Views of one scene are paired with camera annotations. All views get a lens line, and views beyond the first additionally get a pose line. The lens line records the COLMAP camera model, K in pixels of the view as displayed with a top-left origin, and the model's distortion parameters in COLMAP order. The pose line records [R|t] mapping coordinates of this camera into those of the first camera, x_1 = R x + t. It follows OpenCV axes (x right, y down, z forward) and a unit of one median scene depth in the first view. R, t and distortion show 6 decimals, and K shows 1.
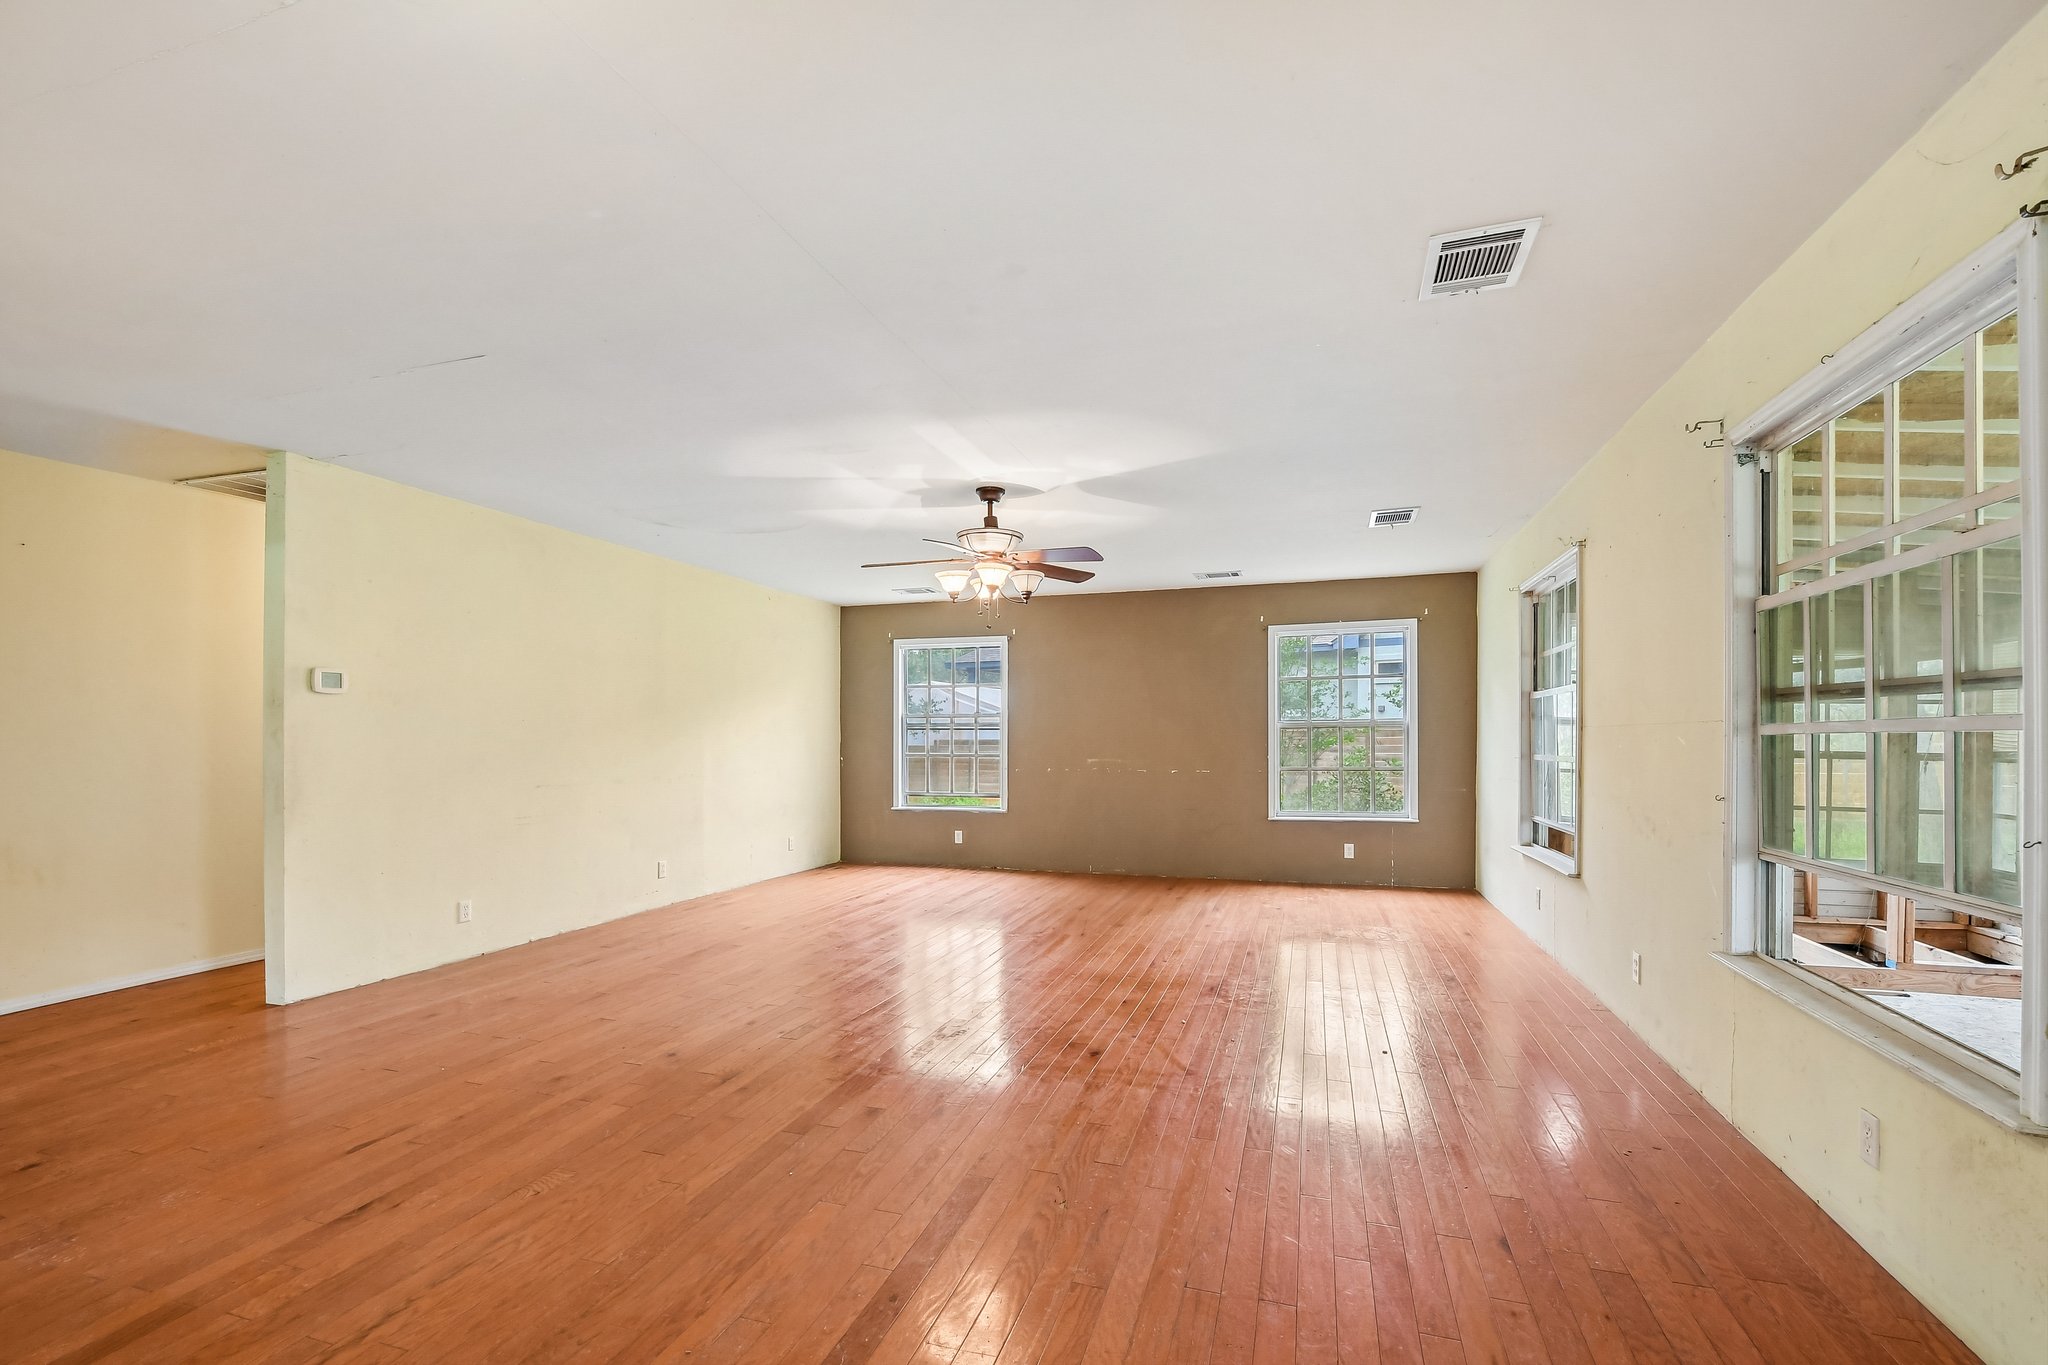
lens RADIAL K [[900.9, 0, 1001.9], [0, 900.9, 715.7], [0, 0, 1]] dist [-0.023549, -0.000293]
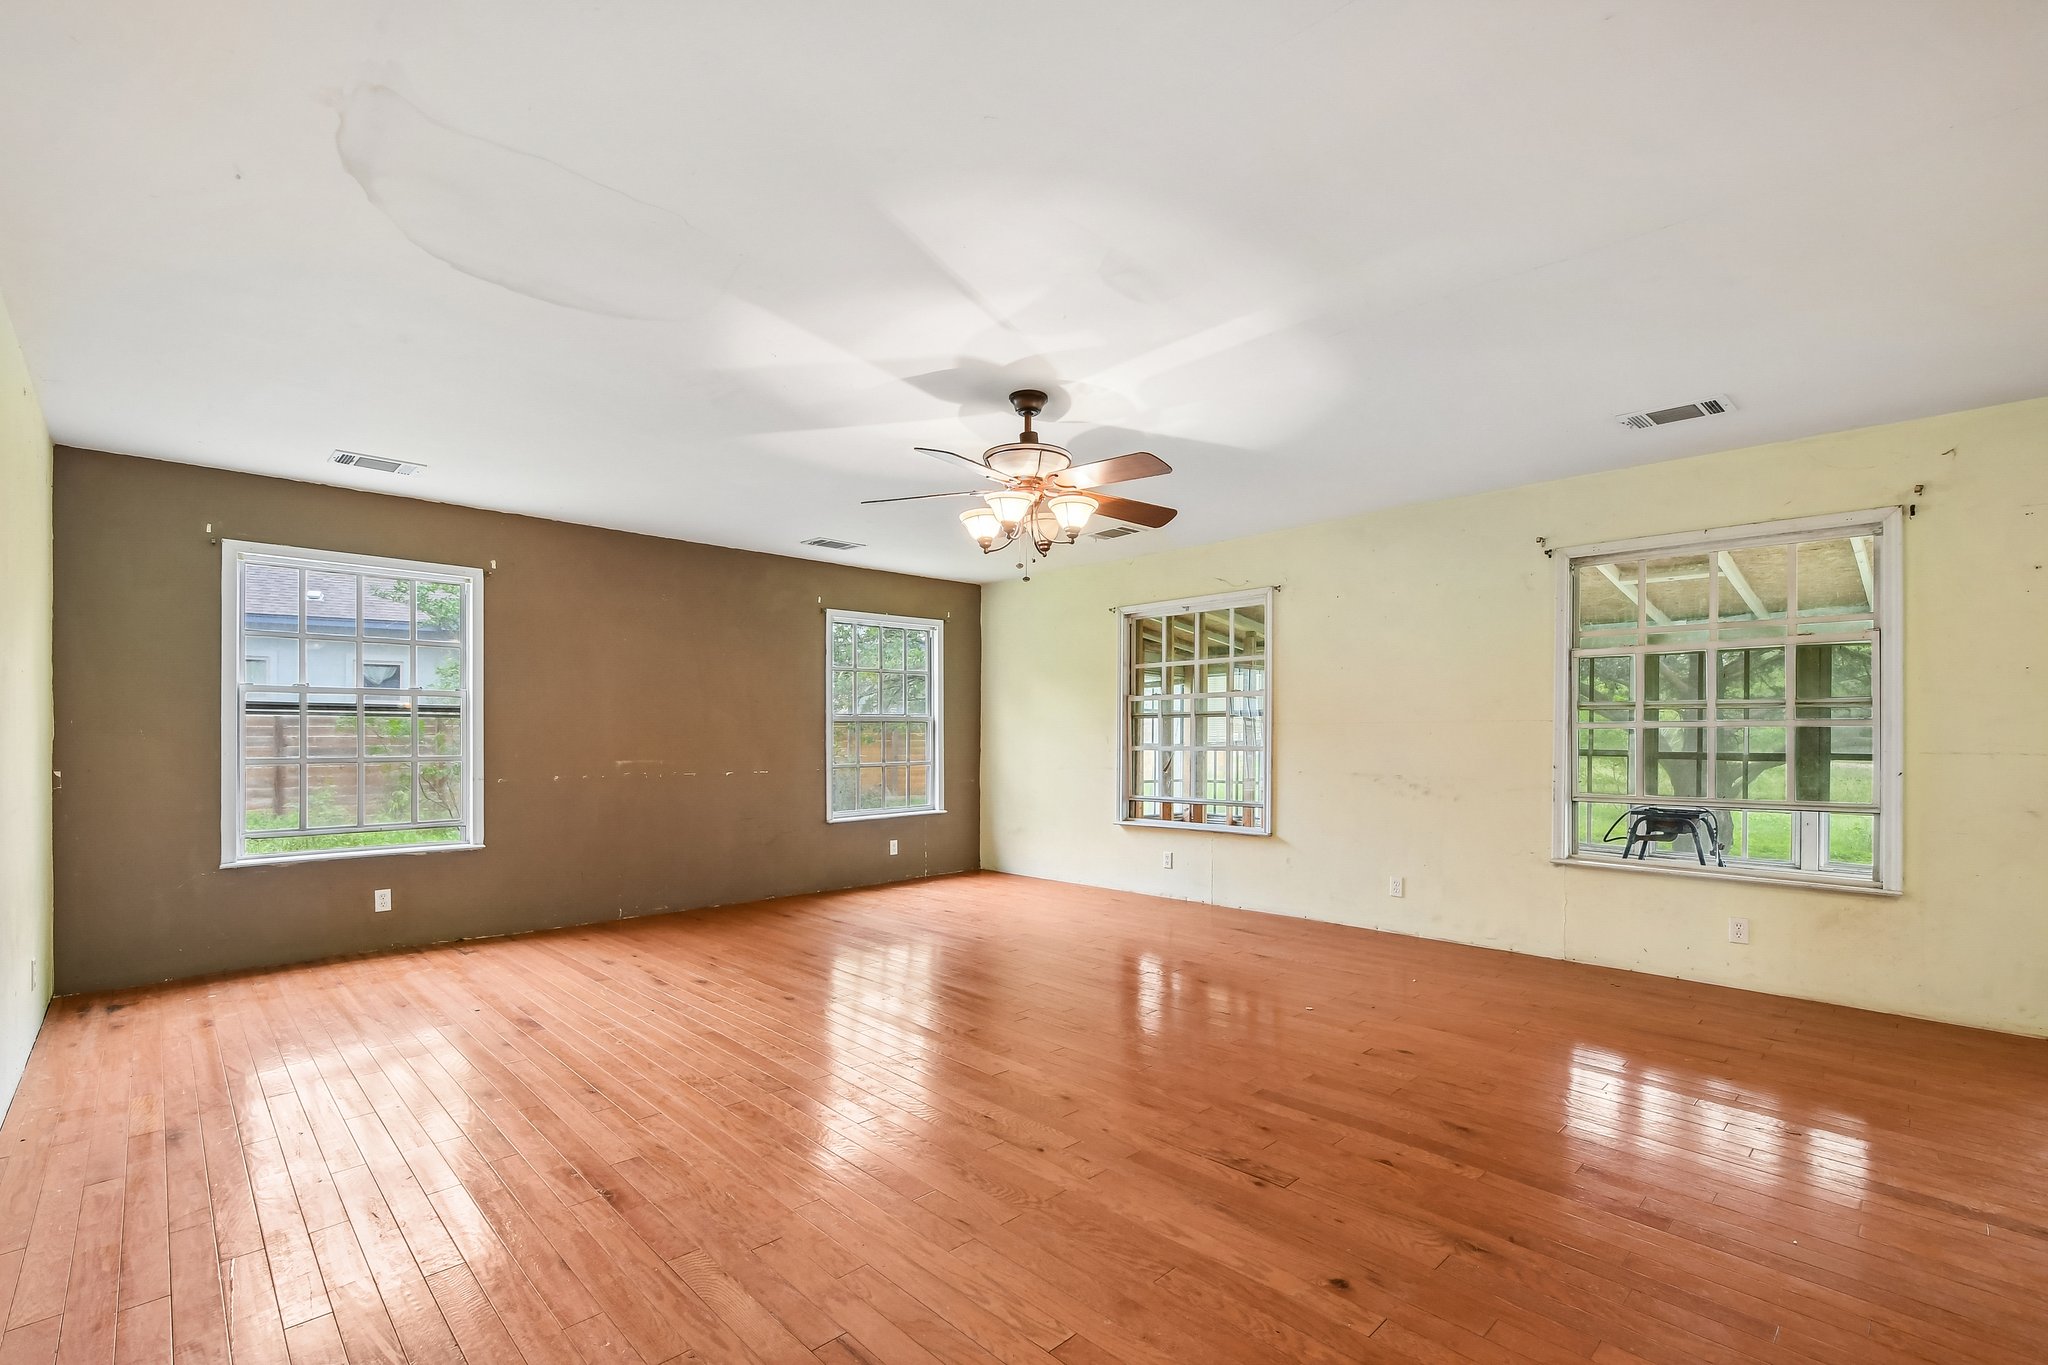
lens RADIAL K [[906.9, 0, 1016.2], [0, 906.9, 741.6], [0, 0, 1]] dist [-0.001454, -0.001125]
pose [[0.455193, -0.003250, 0.890387, -0.454032], [-0.022330, 0.999637, 0.015065, 0.016601], [-0.890113, -0.026740, 0.454955, 0.438255]]
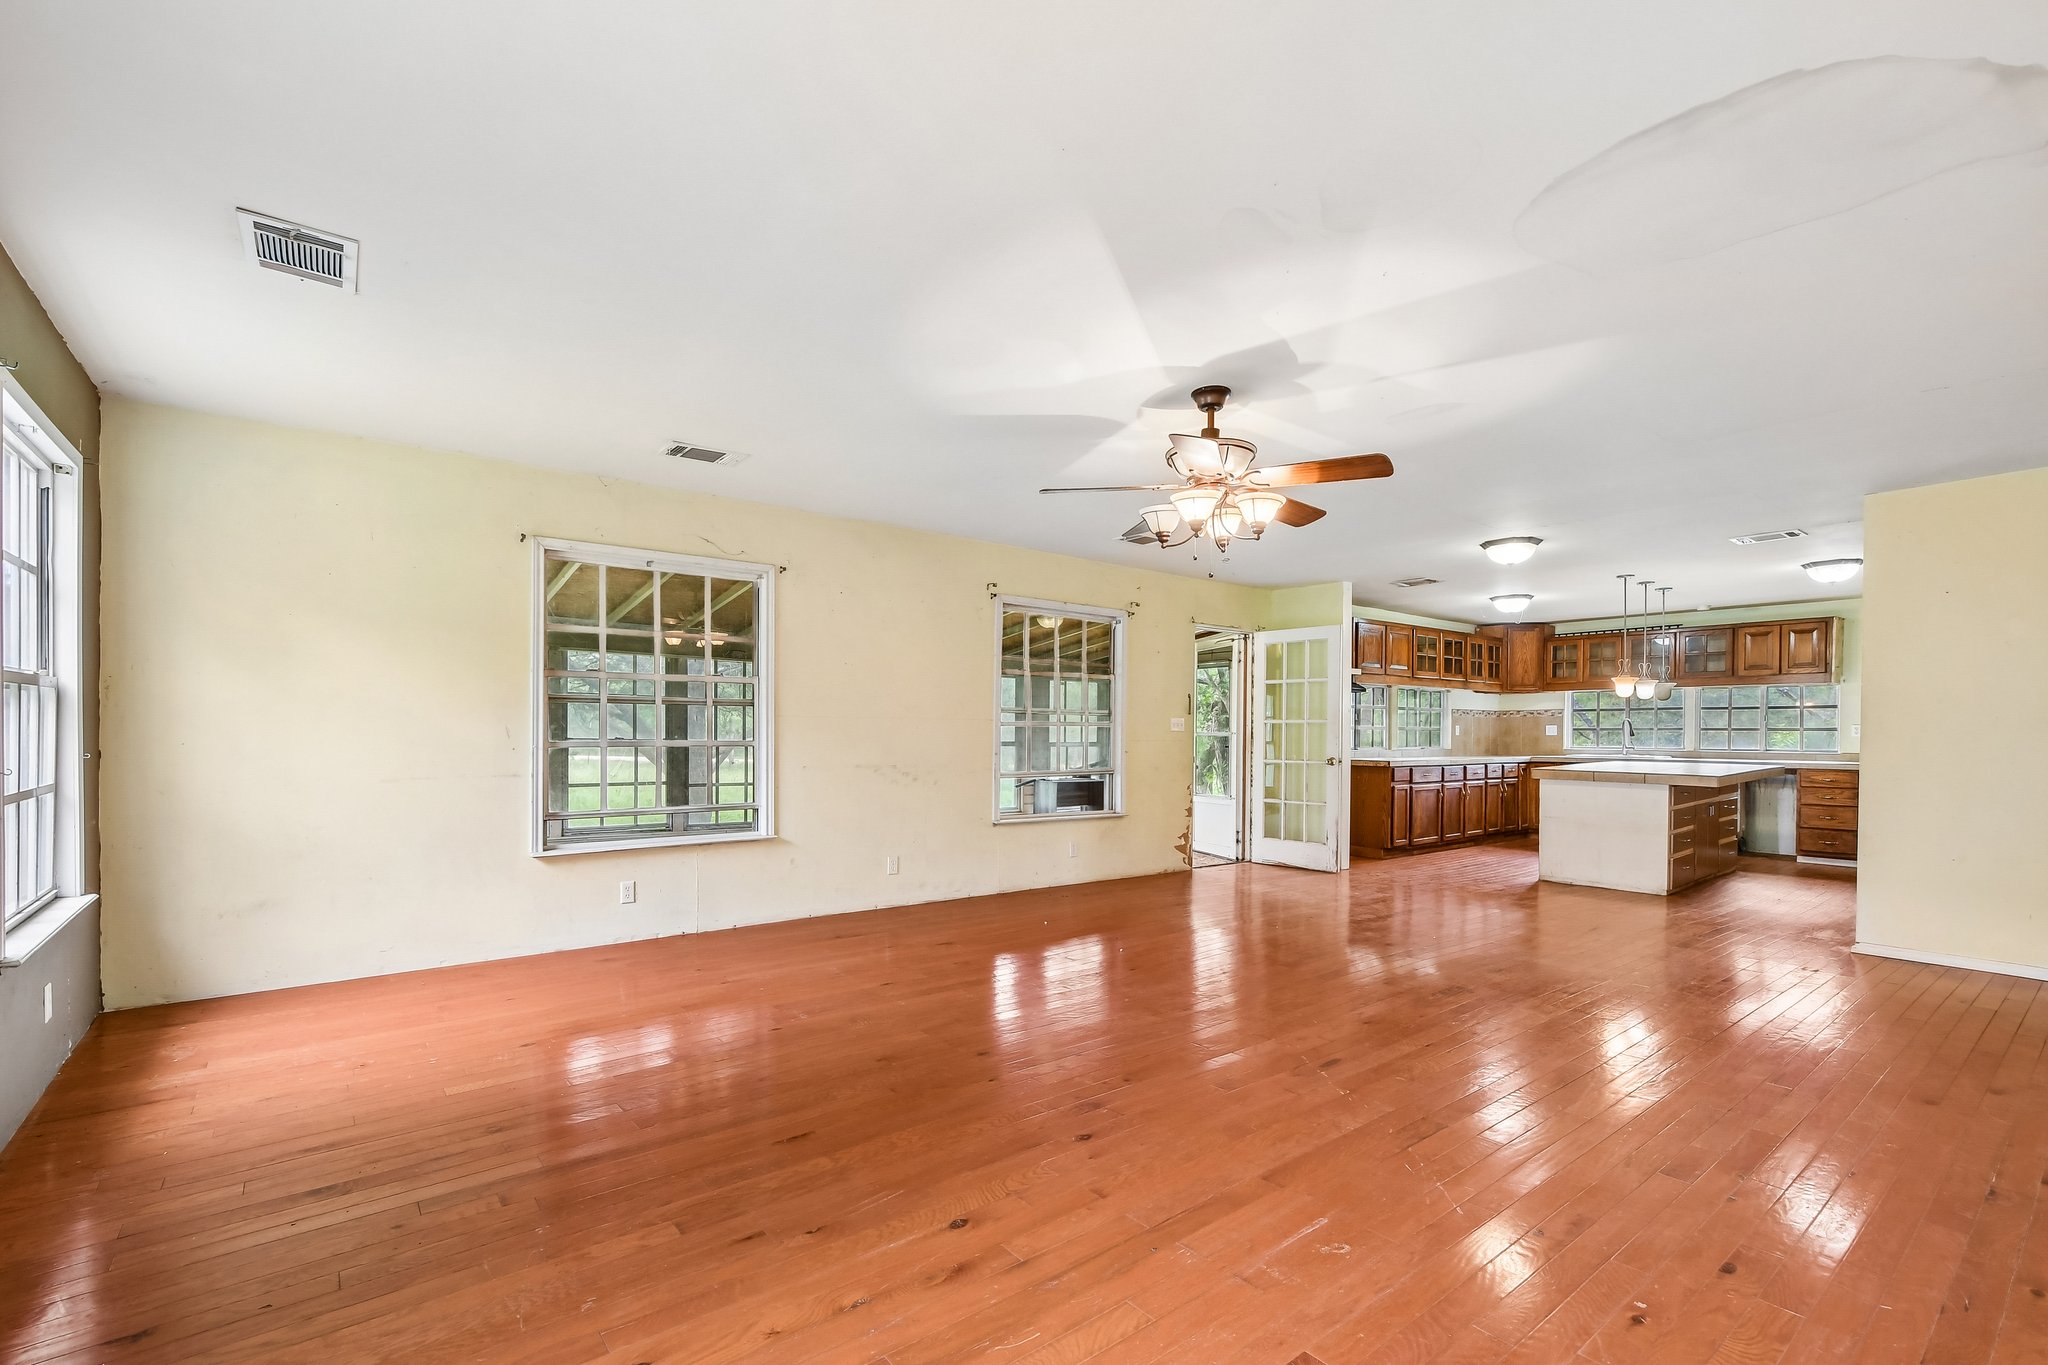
lens RADIAL K [[906.9, 0, 1016.2], [0, 906.9, 741.6], [0, 0, 1]] dist [-0.001454, -0.001125]
pose [[-0.839945, -0.009701, 0.542586, -0.188586], [-0.018575, 0.999768, -0.010879, 0.033906], [-0.542354, -0.019217, -0.839930, 1.138722]]
